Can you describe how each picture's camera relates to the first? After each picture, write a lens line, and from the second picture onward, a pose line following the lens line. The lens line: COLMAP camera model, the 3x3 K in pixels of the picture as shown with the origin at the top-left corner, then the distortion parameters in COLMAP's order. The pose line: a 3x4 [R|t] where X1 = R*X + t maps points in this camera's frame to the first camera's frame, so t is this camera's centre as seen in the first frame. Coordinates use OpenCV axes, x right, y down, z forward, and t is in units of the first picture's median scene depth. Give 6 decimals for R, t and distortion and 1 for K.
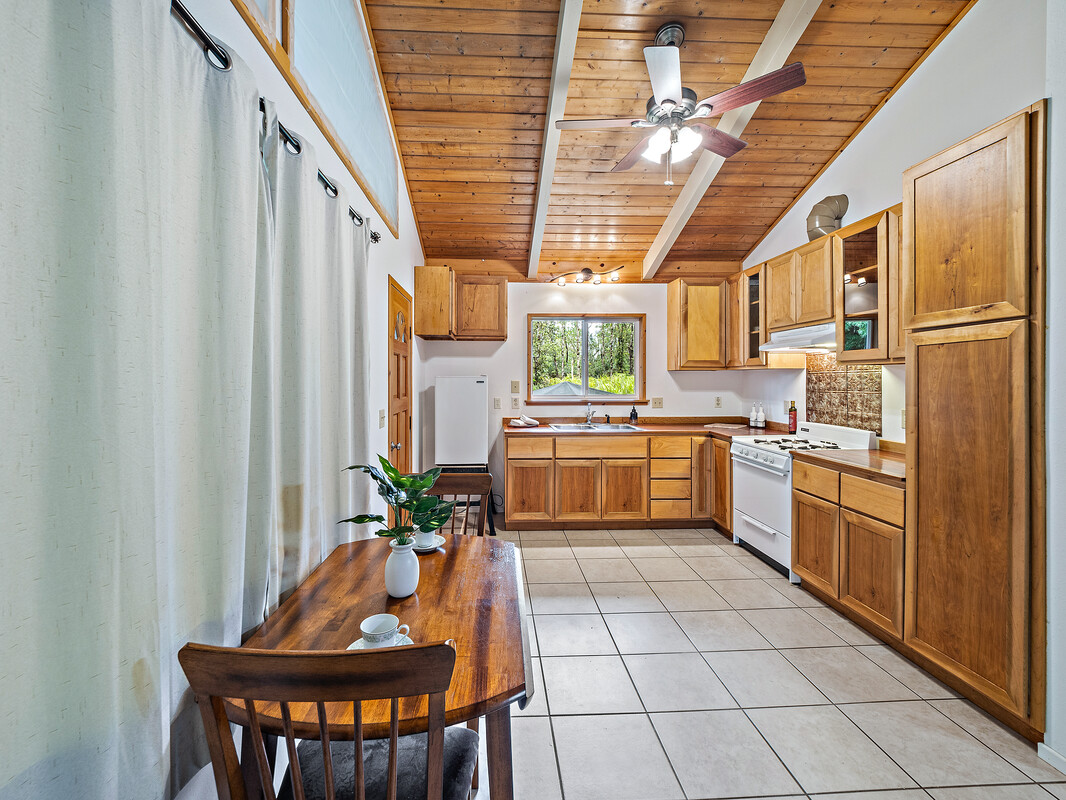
lens RADIAL K [[452.9, 0, 503.0], [0, 452.9, 378.3], [0, 0, 1]] dist [-0.011100, -0.000374]
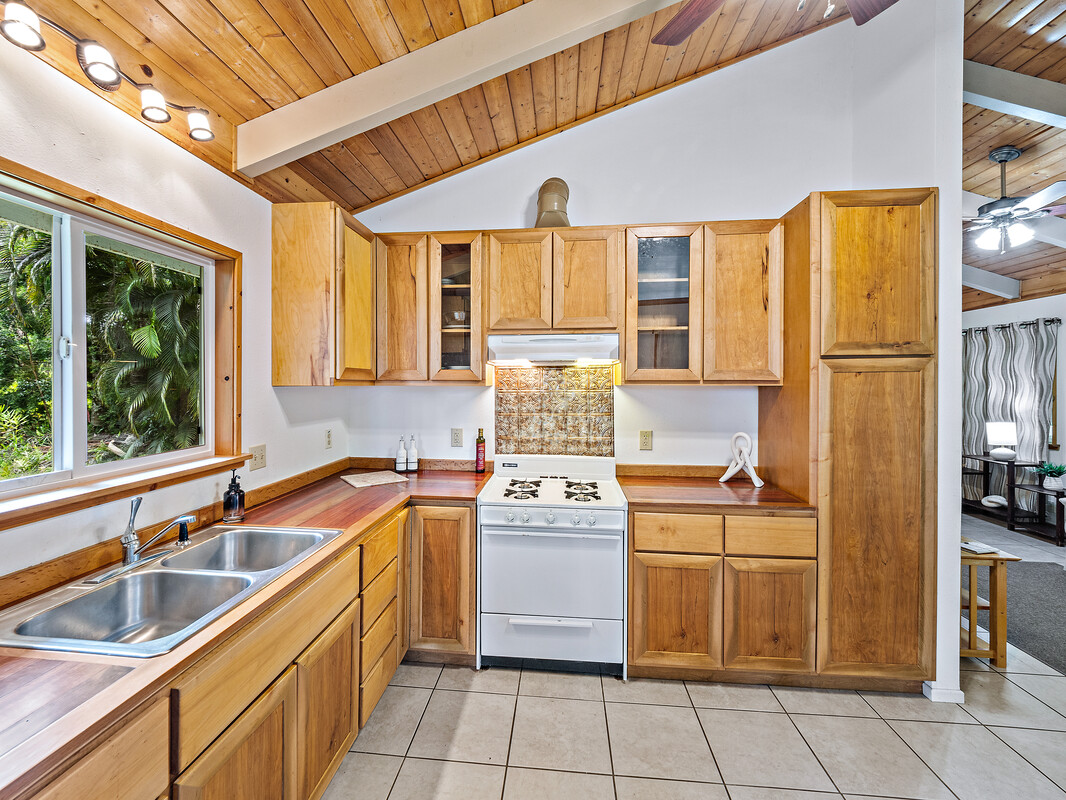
lens RADIAL K [[452.9, 0, 524.0], [0, 452.9, 381.2], [0, 0, 1]] dist [-0.011100, -0.000374]
pose [[0.125850, 0.002694, 0.992046, -0.129575], [-0.001545, 0.999996, -0.002520, -0.037698], [-0.992048, -0.001216, 0.125854, 1.206797]]
